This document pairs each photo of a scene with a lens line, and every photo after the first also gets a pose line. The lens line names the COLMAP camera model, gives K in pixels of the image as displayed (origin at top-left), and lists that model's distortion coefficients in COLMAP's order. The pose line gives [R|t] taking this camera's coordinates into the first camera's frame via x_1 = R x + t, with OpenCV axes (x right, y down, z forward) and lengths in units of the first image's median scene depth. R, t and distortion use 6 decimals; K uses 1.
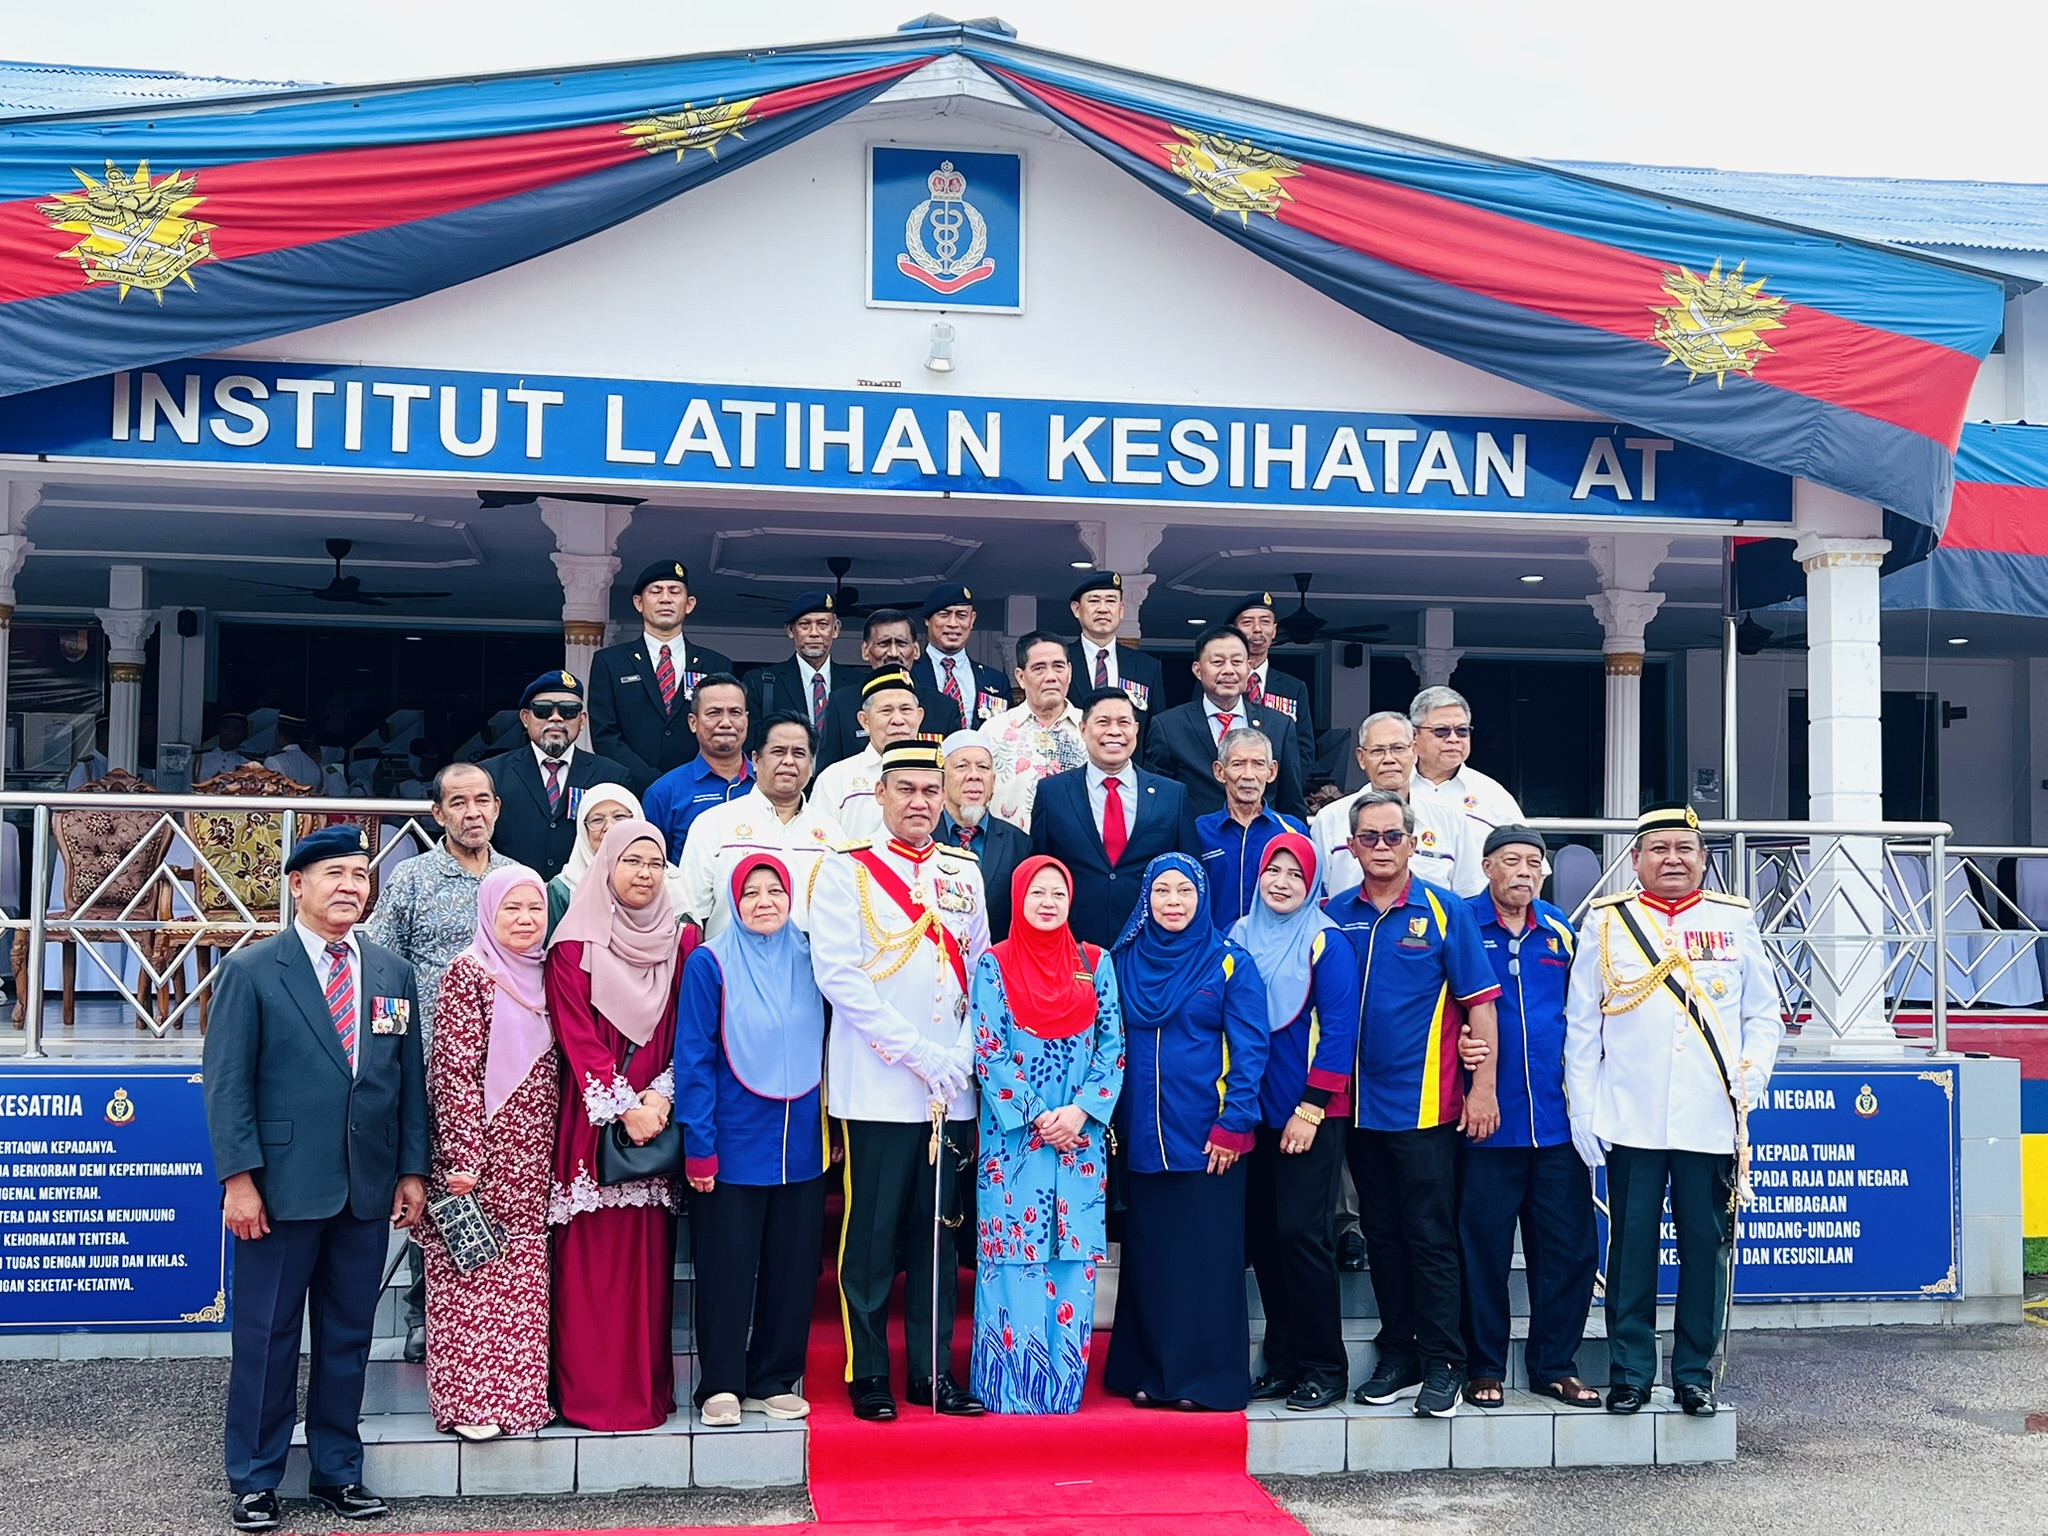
lens RADIAL K [[2437.0, 0, 1033.0], [0, 2437.0, 770.3], [0, 0, 1]] dist [0.108883, 0.000000]
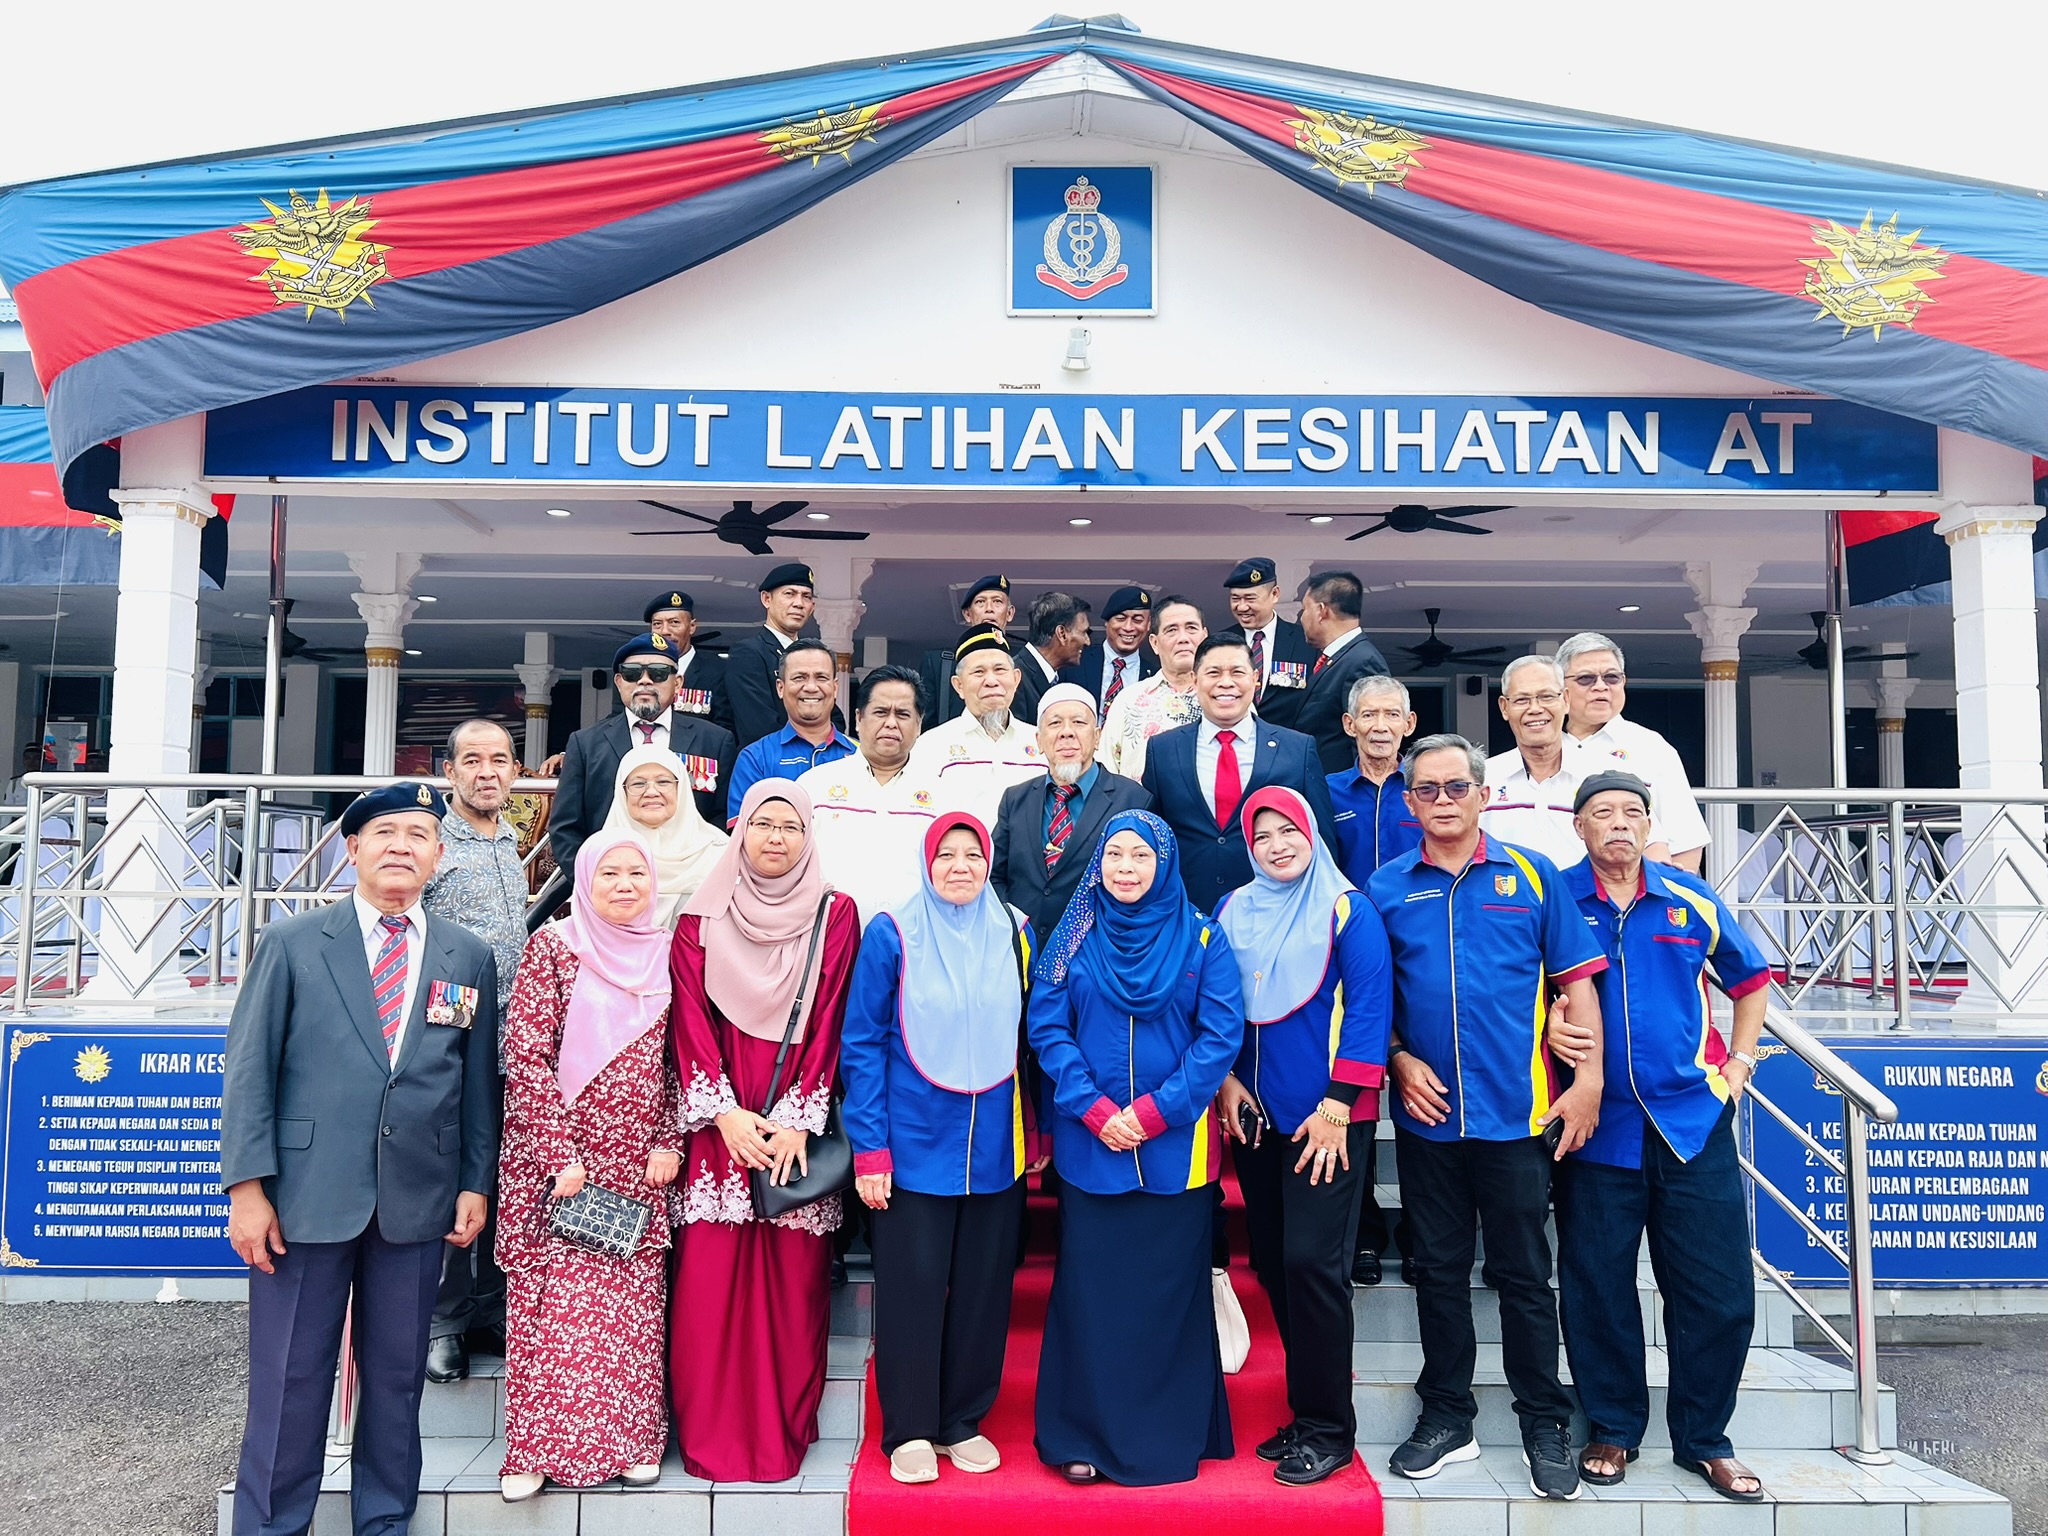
lens RADIAL K [[1517.8, 0, 1016.5], [0, 1517.8, 776.6], [0, 0, 1]] dist [0.031407, -0.015097]
pose [[0.987835, -0.013334, -0.154934, 0.036365], [0.010514, 0.999764, -0.019010, 0.024232], [0.155151, 0.017149, 0.987742, 0.355563]]
